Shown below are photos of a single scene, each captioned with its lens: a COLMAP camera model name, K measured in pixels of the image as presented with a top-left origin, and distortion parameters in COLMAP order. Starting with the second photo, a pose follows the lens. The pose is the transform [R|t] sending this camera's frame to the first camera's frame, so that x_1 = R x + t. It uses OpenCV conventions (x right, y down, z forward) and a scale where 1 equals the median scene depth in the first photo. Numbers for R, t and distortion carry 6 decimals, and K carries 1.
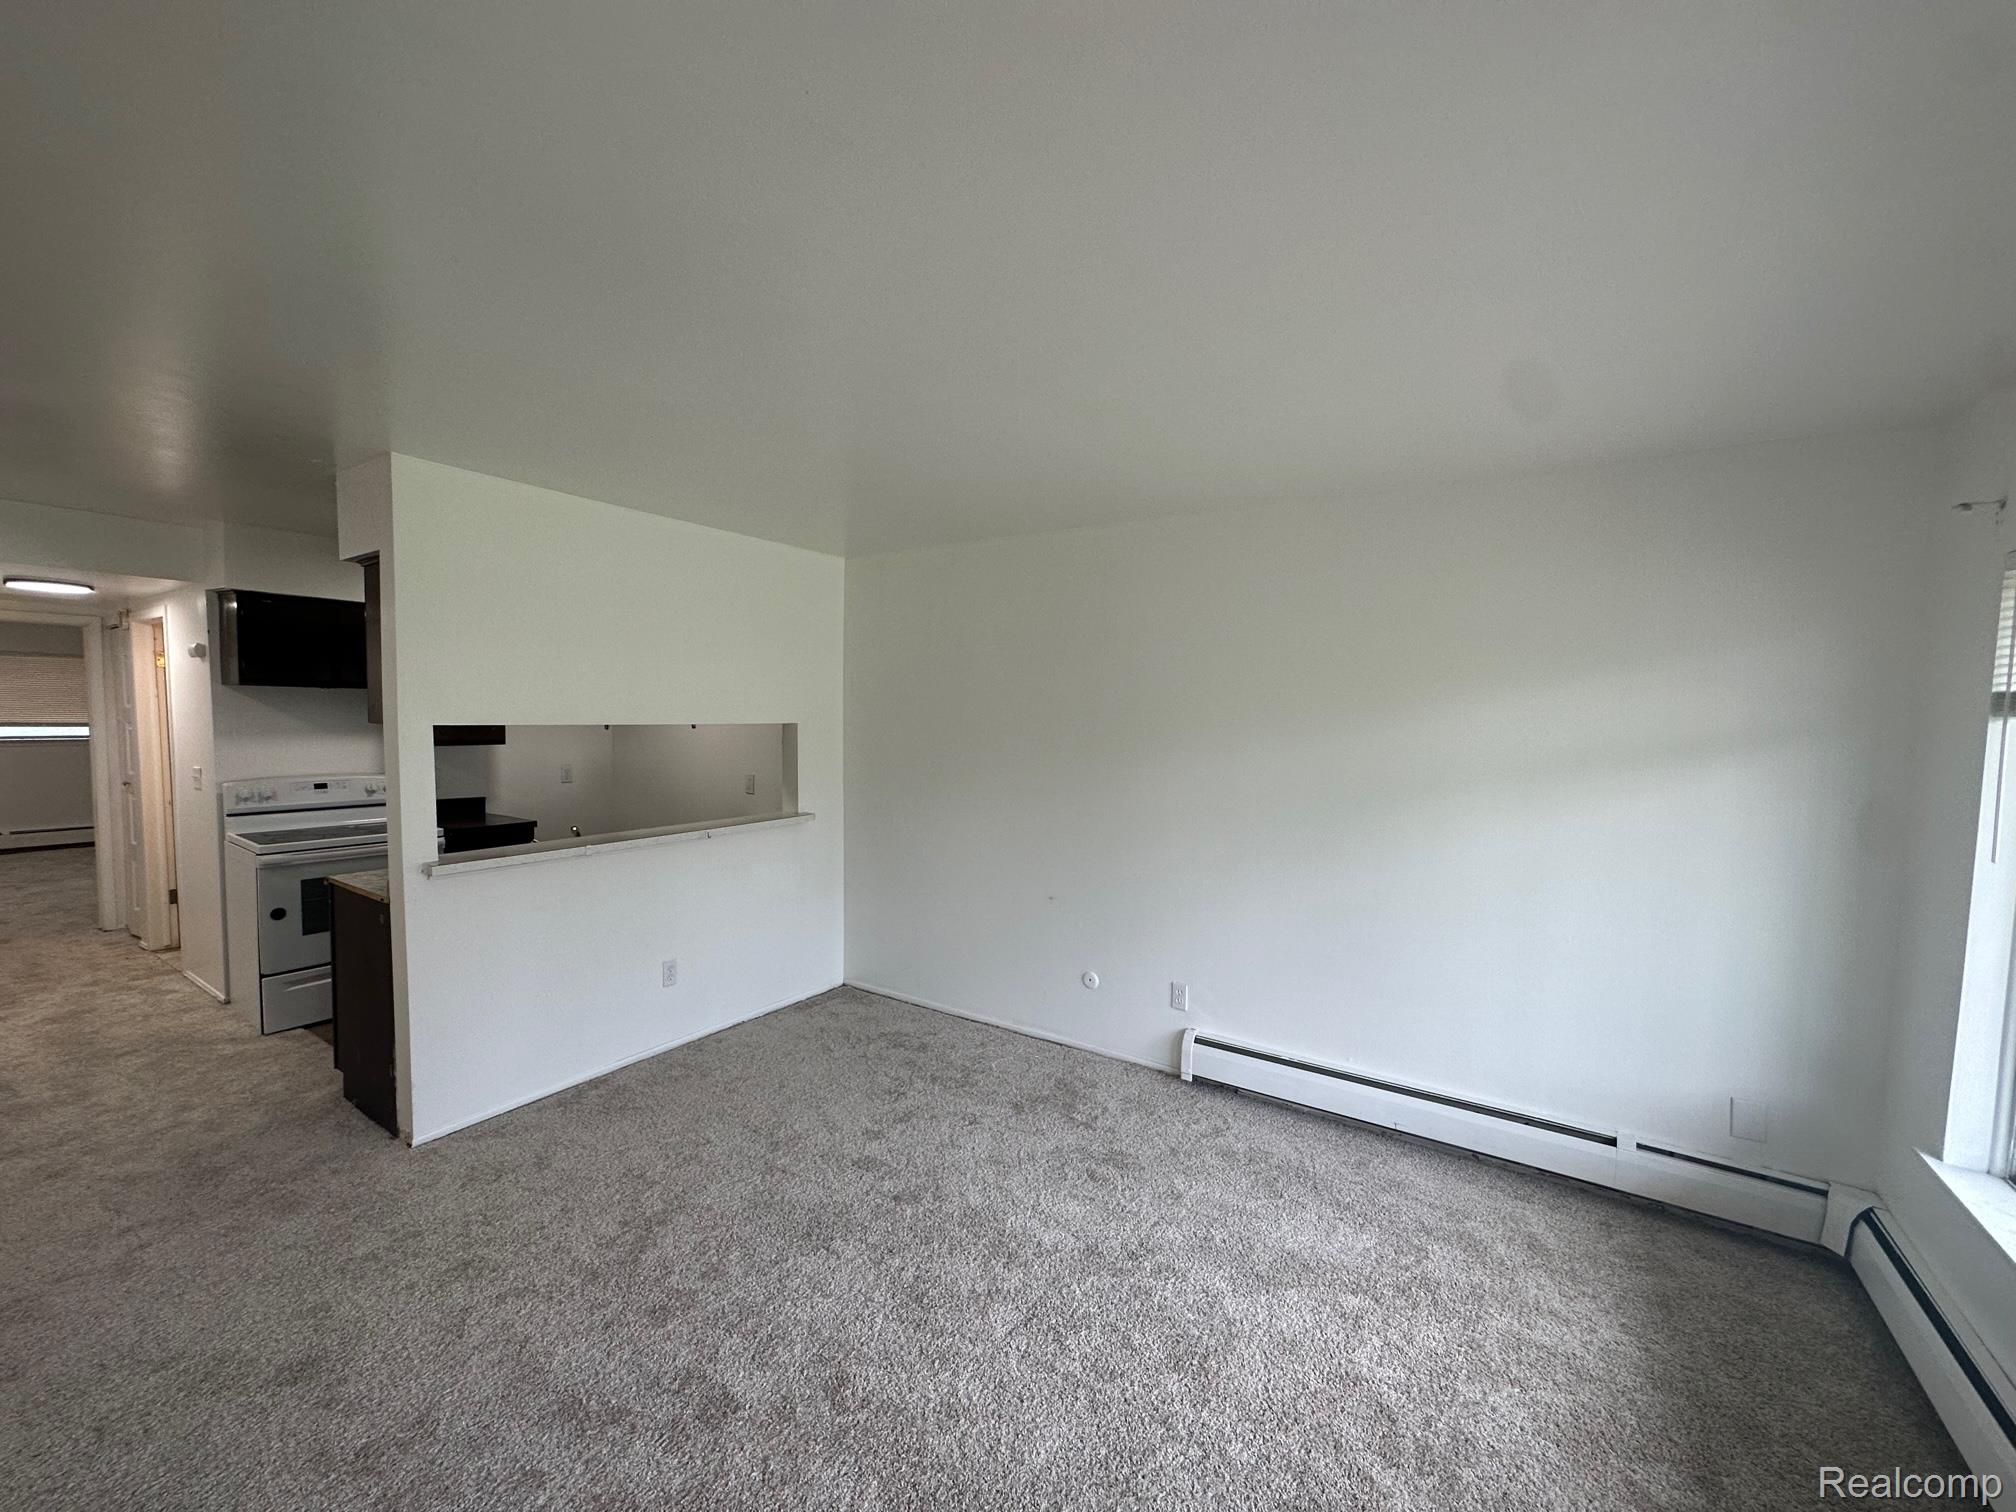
lens RADIAL K [[804.6, 0, 1009.8], [0, 804.6, 757.9], [0, 0, 1]] dist [-0.003904, 0.000754]
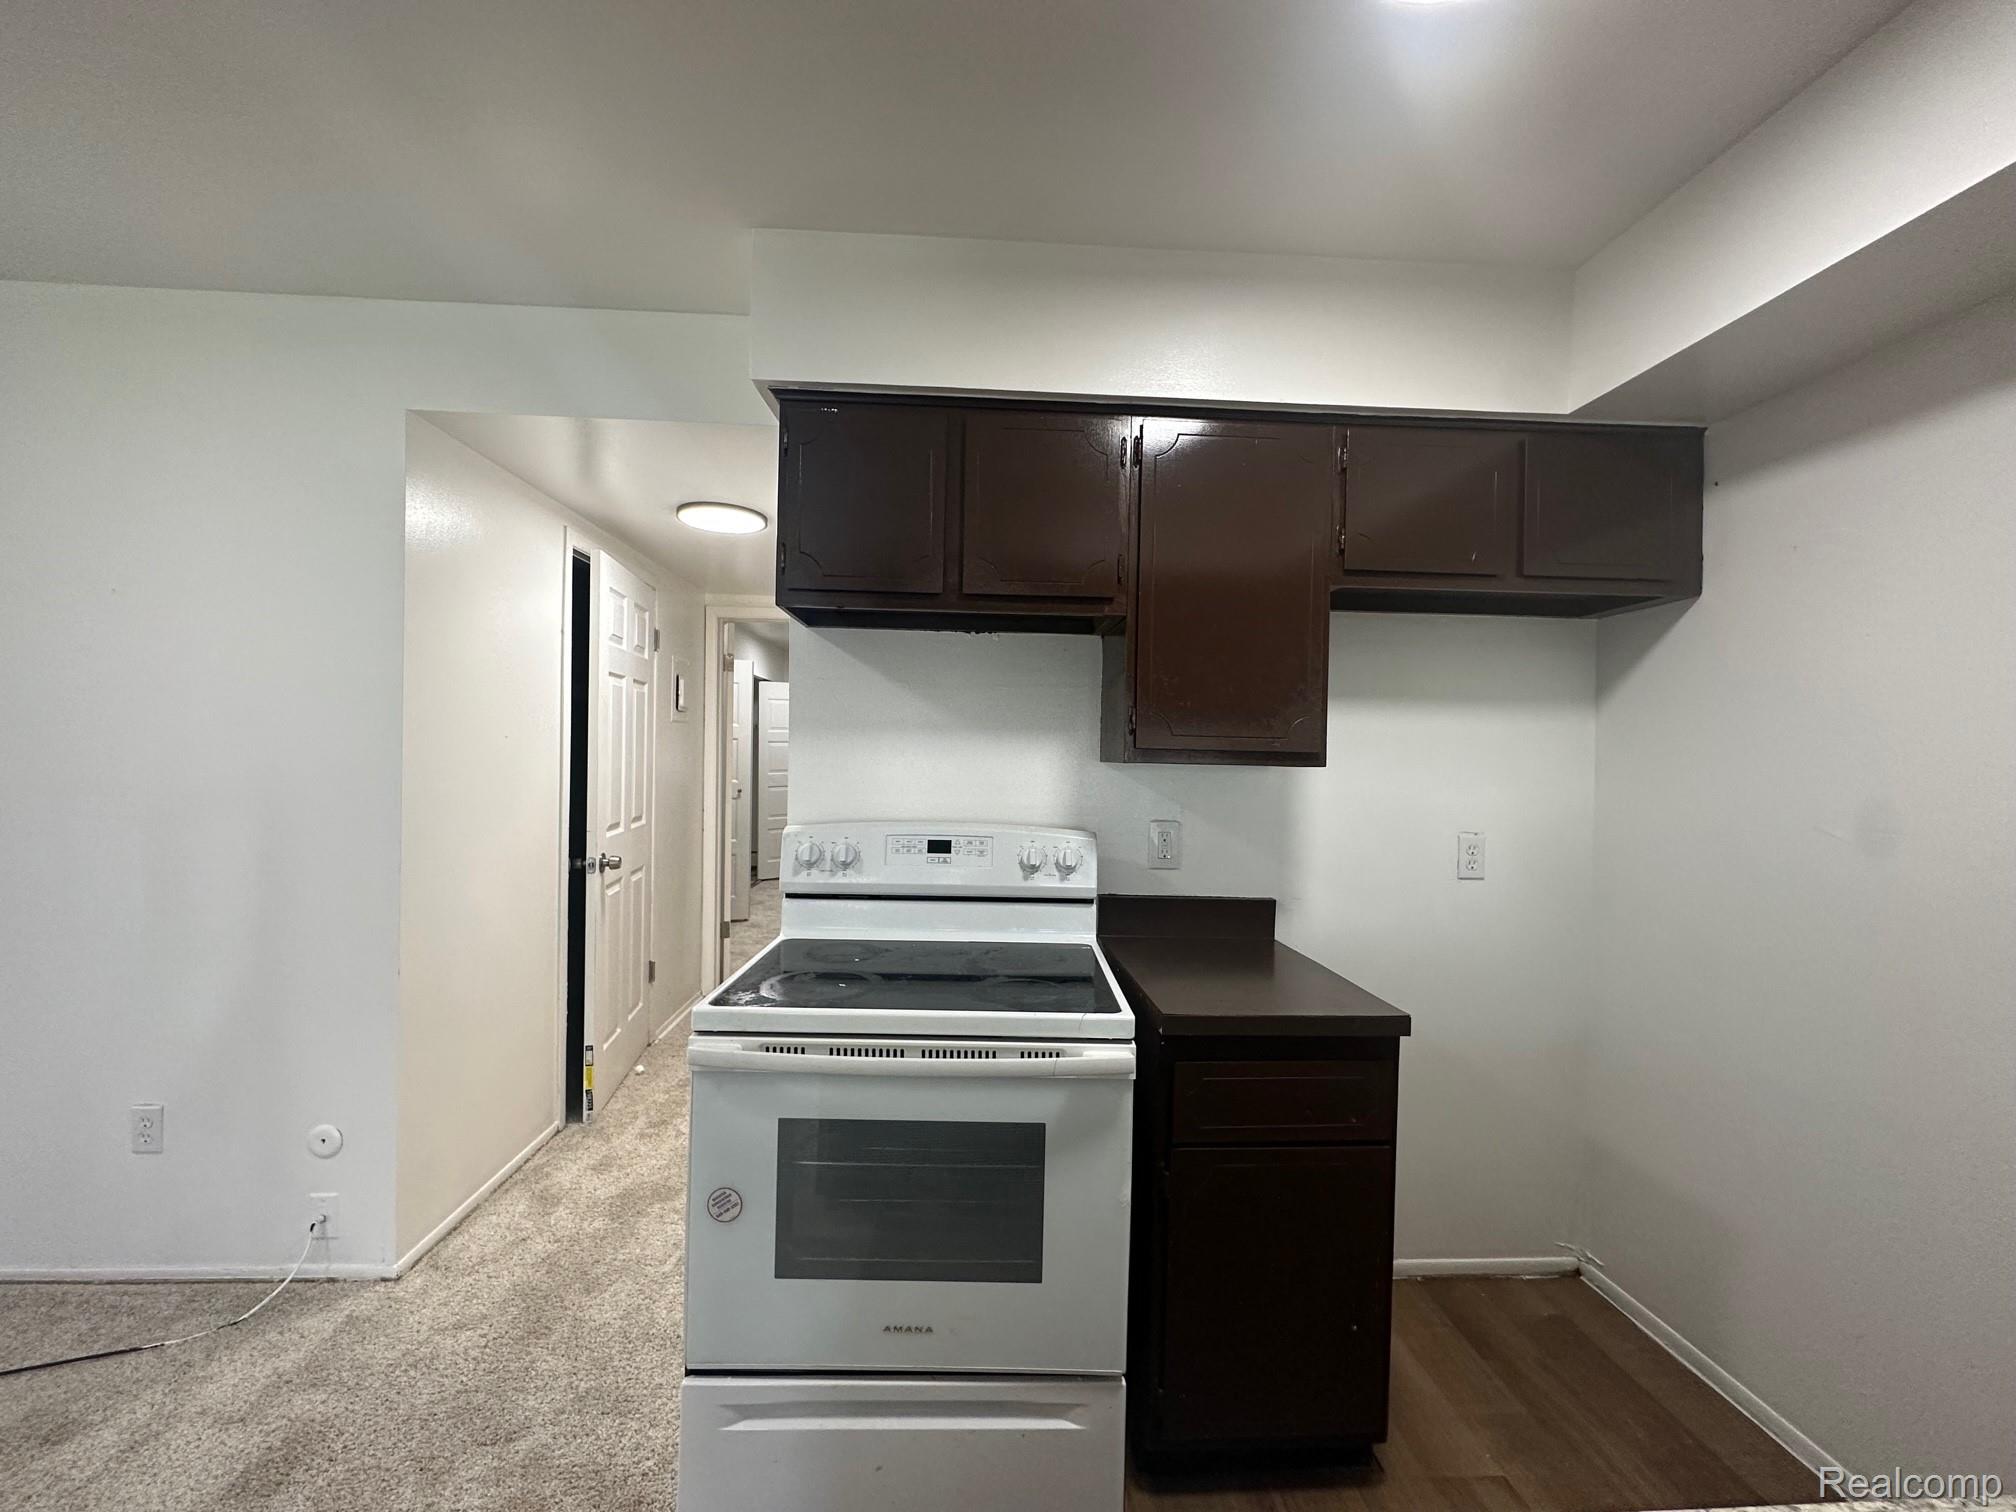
lens RADIAL K [[804.6, 0, 1005.7], [0, 804.6, 745.6], [0, 0, 1]] dist [-0.003904, 0.000754]
pose [[0.584608, -0.013932, -0.811196, -0.586390], [-0.057923, 0.996584, -0.058860, 0.004683], [0.809245, 0.081396, 0.581805, 0.941643]]
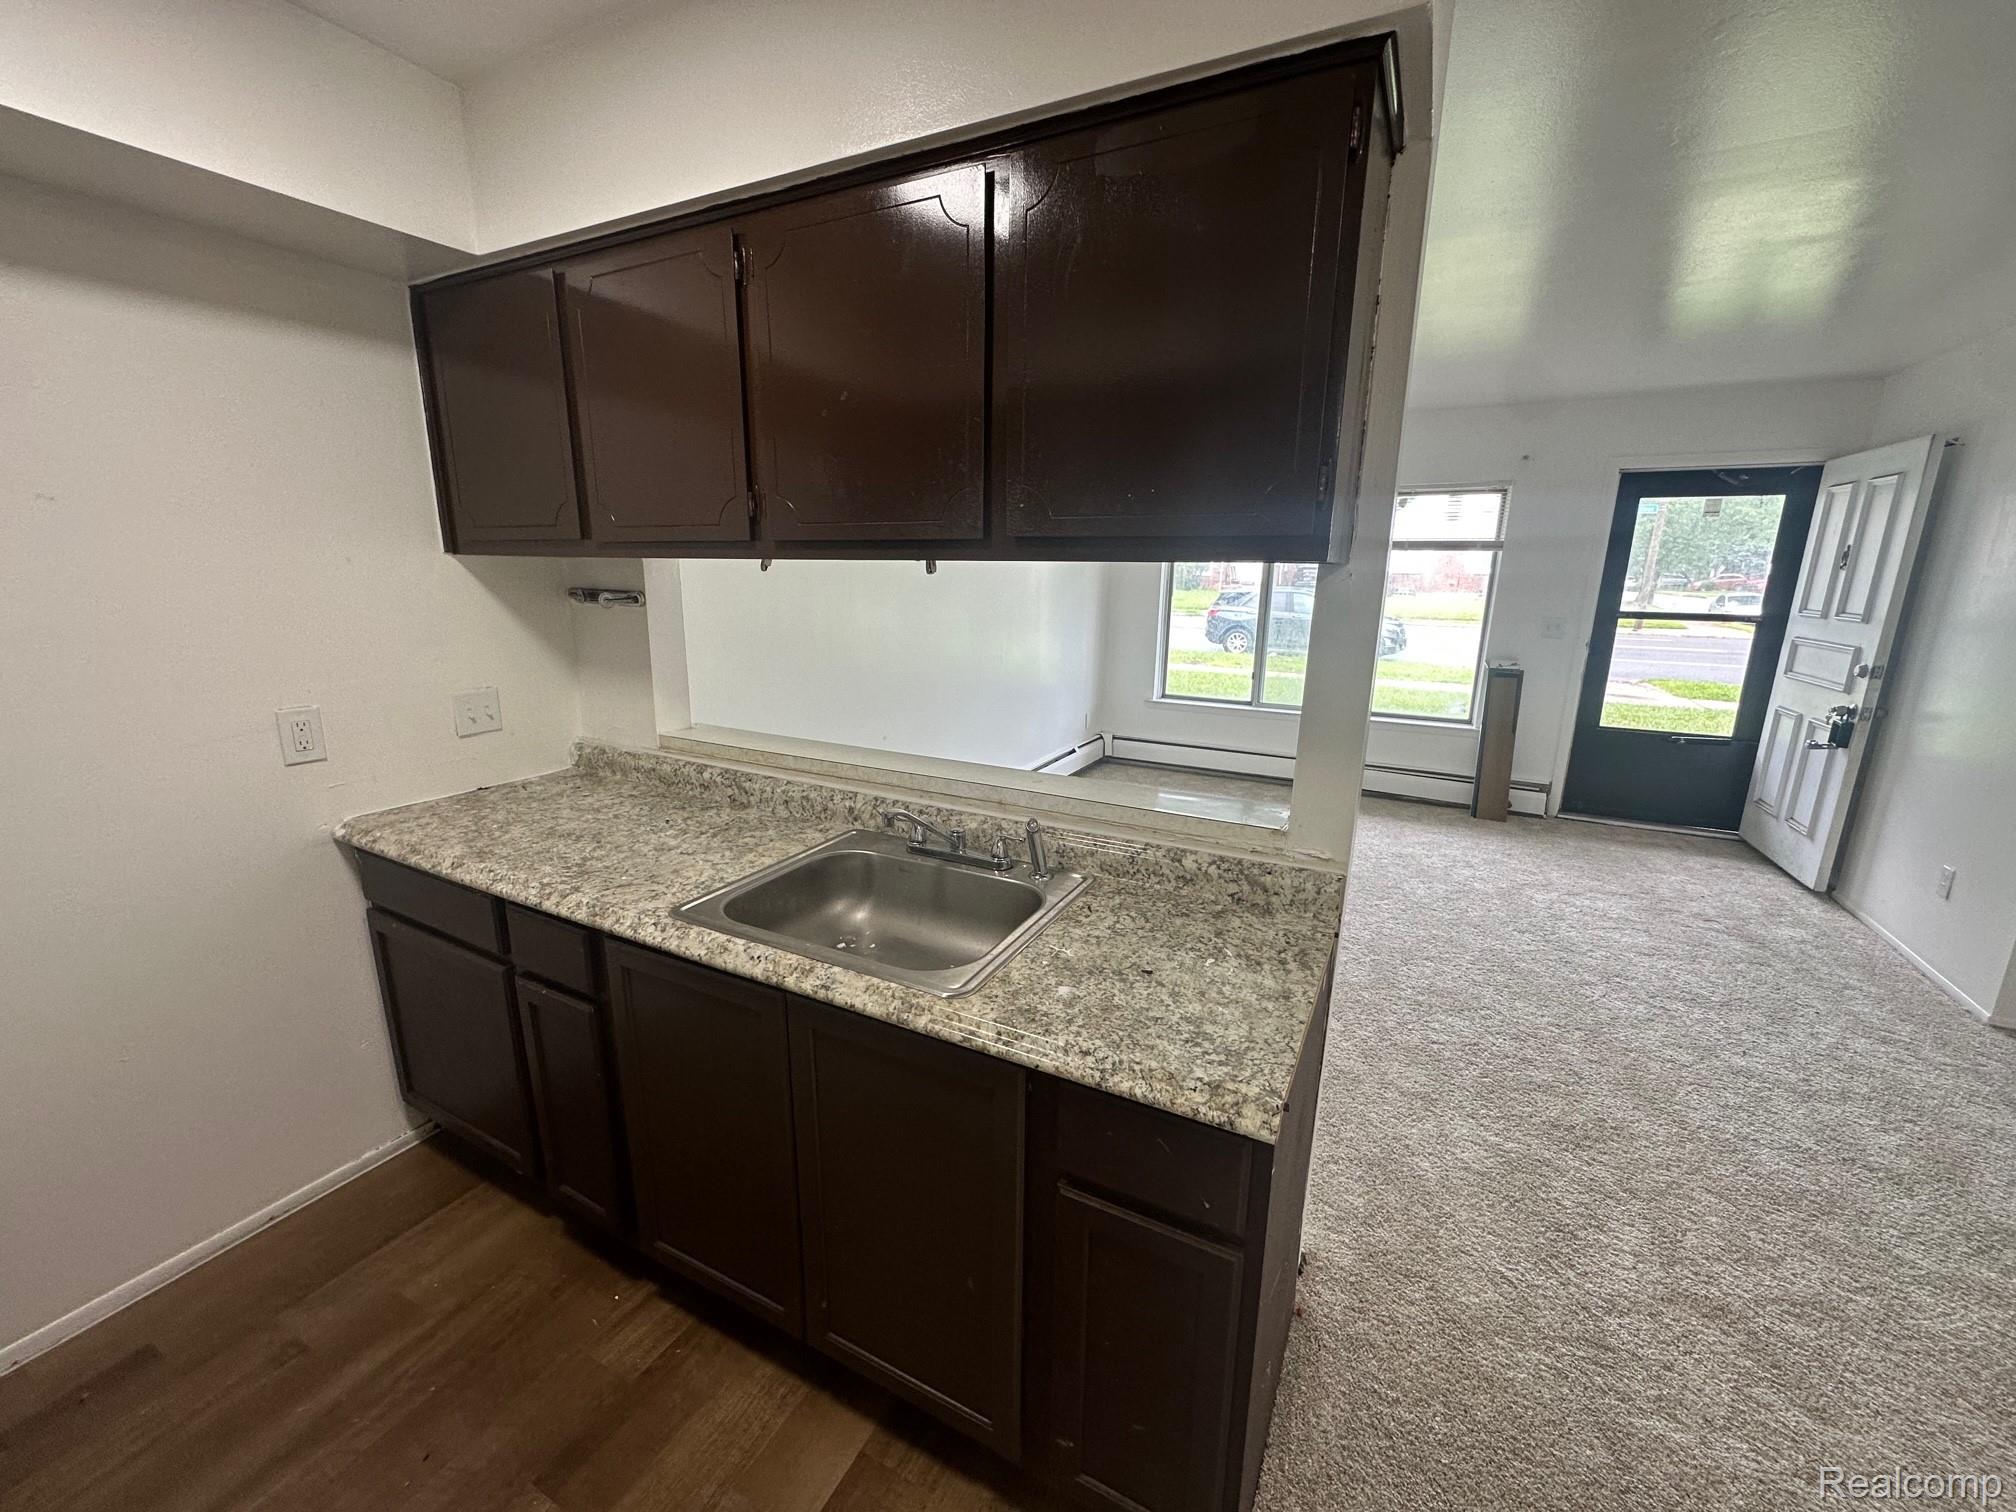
lens RADIAL K [[804.6, 0, 1003.7], [0, 804.6, 754.2], [0, 0, 1]] dist [-0.003904, 0.000754]
pose [[-0.089335, -0.247761, 0.964694, -0.990392], [0.046483, 0.966474, 0.252523, -0.050190], [-0.994916, 0.067401, -0.074823, 1.016005]]
